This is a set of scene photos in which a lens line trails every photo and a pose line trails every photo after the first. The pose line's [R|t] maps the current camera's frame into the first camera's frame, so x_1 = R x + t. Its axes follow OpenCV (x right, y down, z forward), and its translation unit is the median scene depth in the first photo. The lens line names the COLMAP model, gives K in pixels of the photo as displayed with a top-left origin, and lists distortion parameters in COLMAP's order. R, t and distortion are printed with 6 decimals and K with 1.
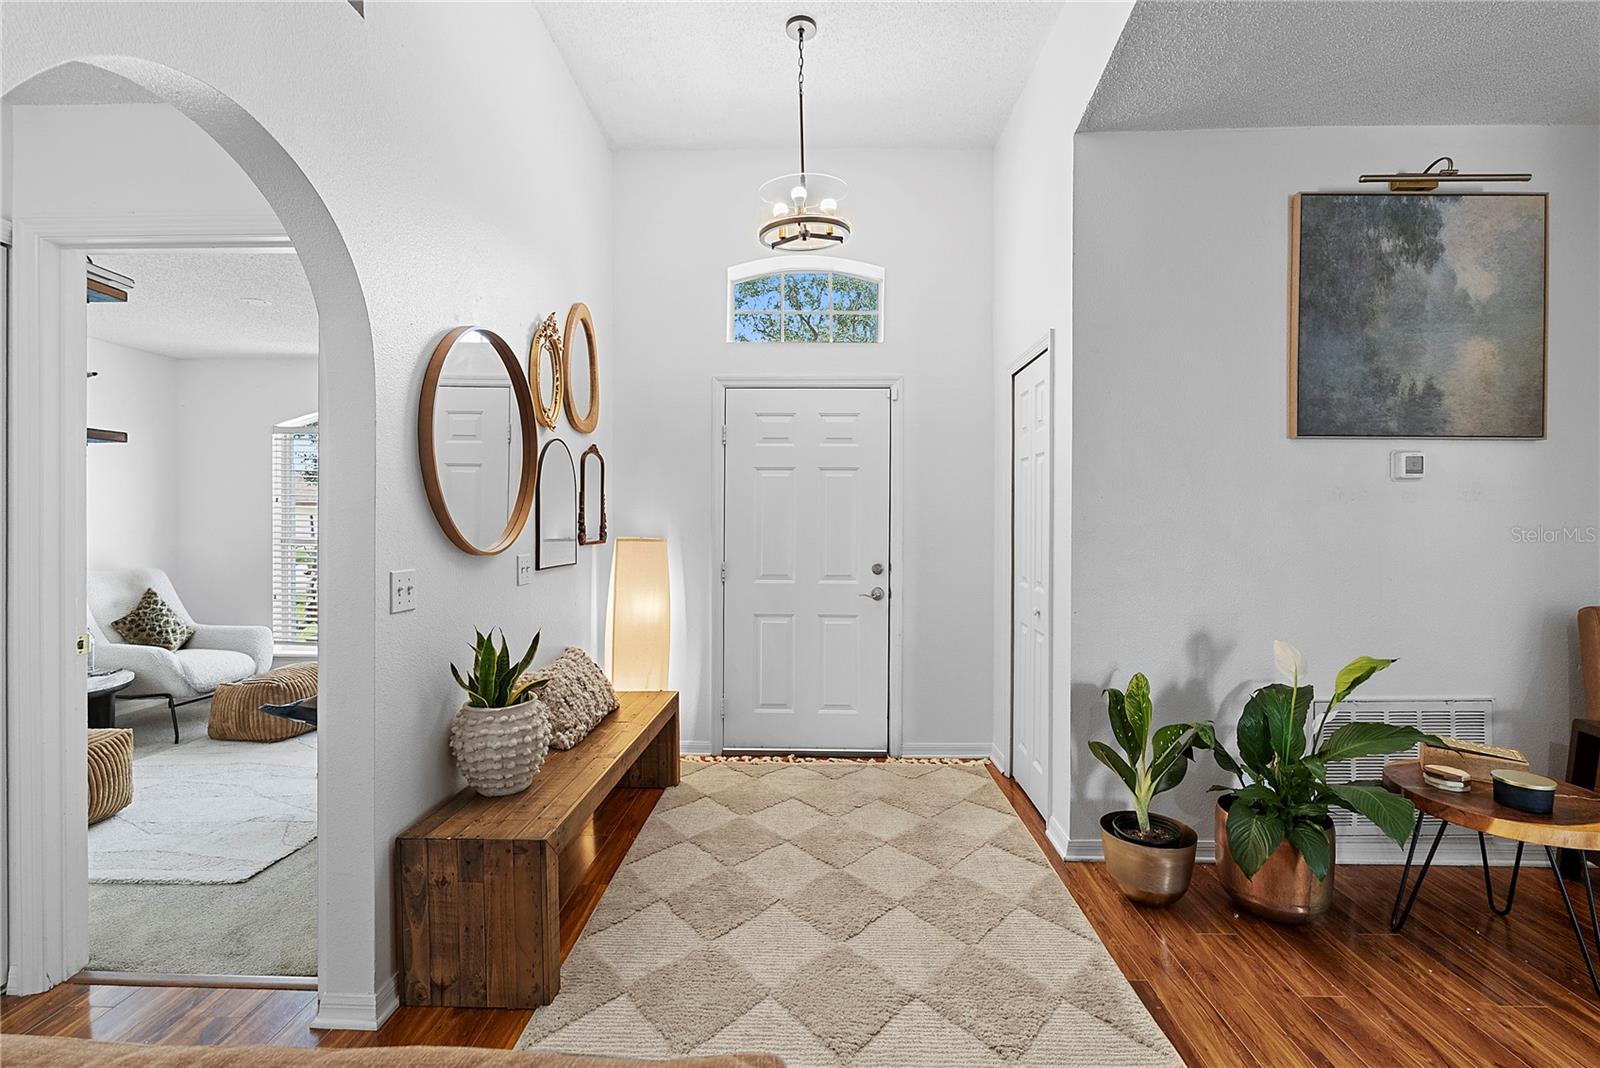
lens RADIAL K [[717.7, 0, 811.0], [0, 717.7, 528.8], [0, 0, 1]] dist [-0.004106, -0.000060]
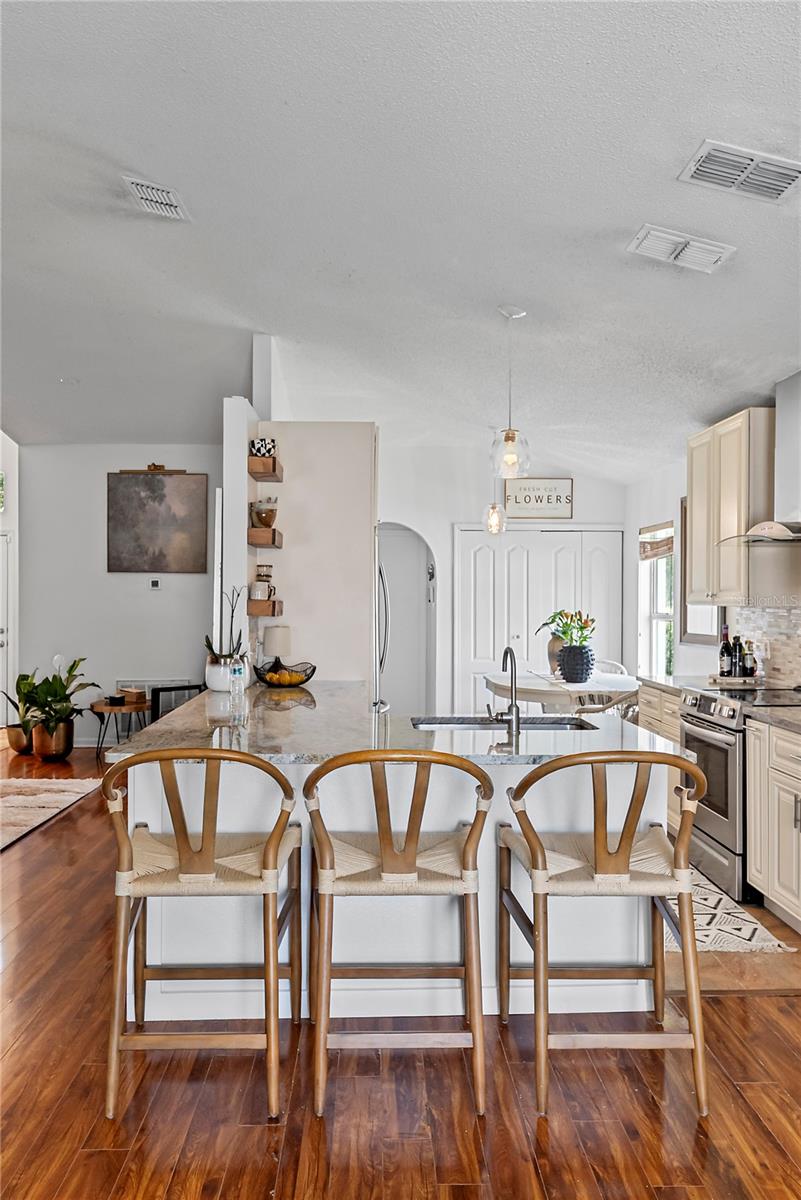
lens RADIAL K [[914.2, 0, 379.6], [0, 914.2, 601.5], [0, 0, 1]] dist [-0.022460, 0.002547]
pose [[0.999280, 0.000036, 0.037948, 1.490859], [0.000217, 0.999978, -0.006666, -0.007994], [-0.037948, 0.006669, 0.999257, -2.148132]]
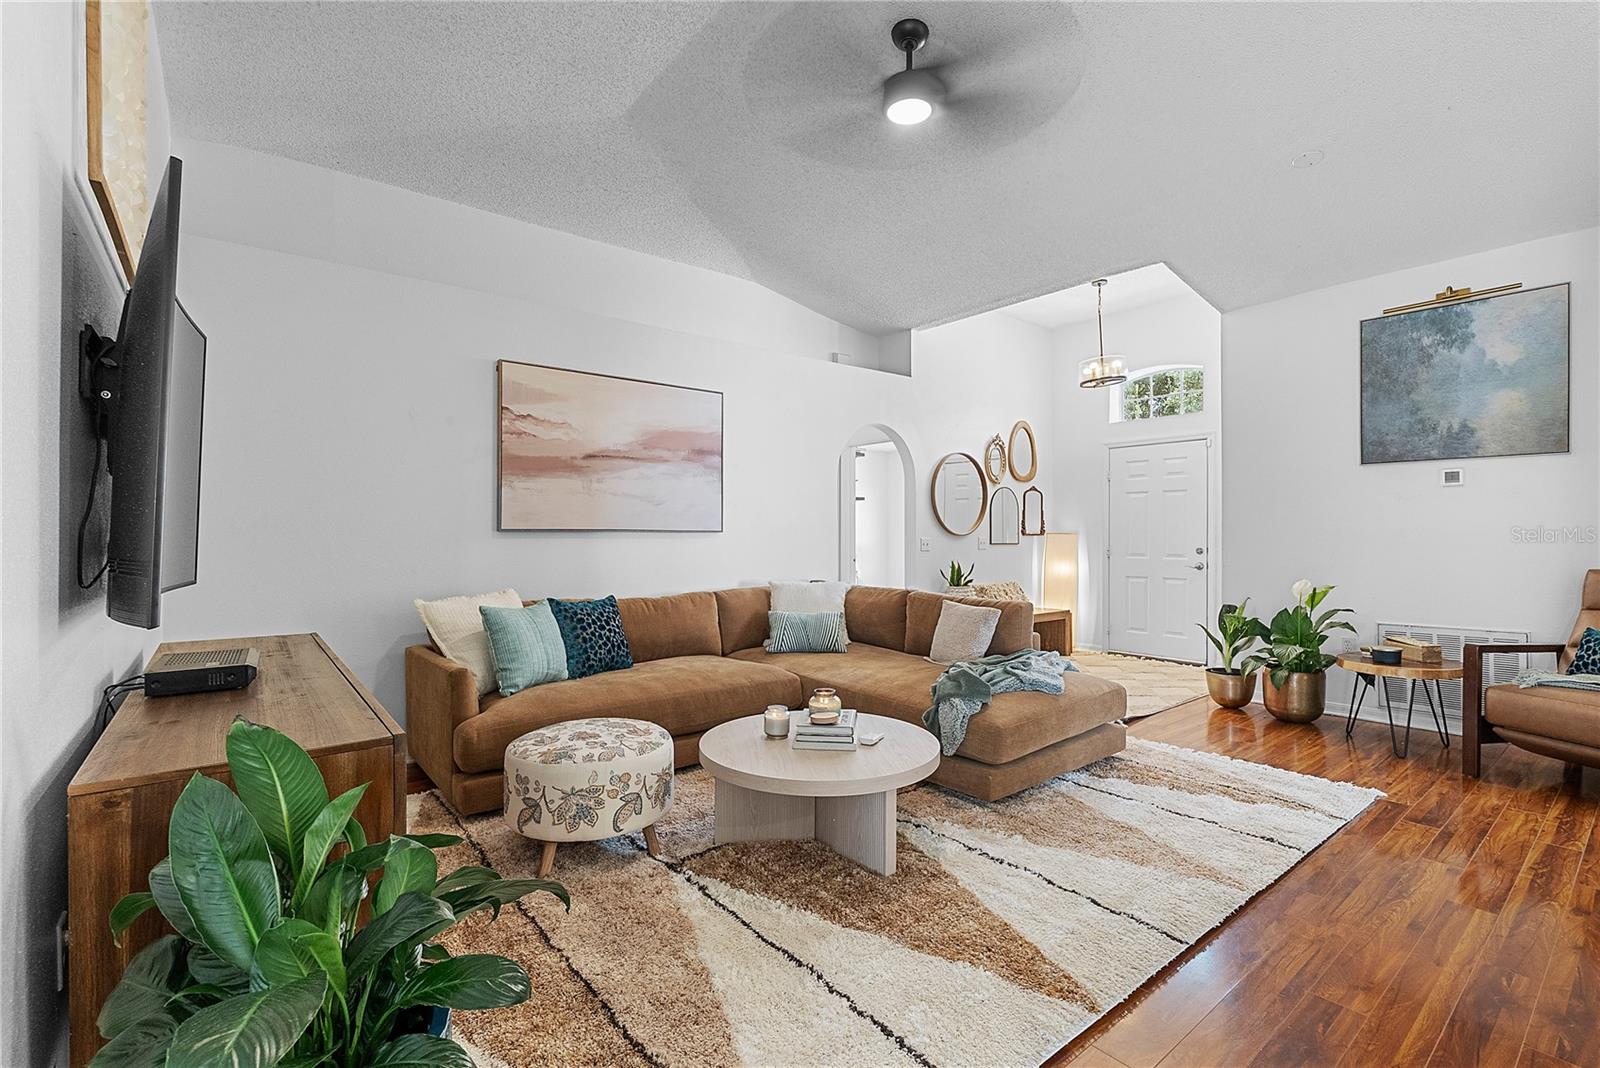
lens RADIAL K [[717.7, 0, 802.7], [0, 717.7, 537.9], [0, 0, 1]] dist [-0.004106, -0.000060]
pose [[0.645641, -0.003043, -0.763635, 1.118428], [-0.000994, 0.999988, -0.004825, 0.052469], [0.763640, 0.003874, 0.645630, -1.090995]]
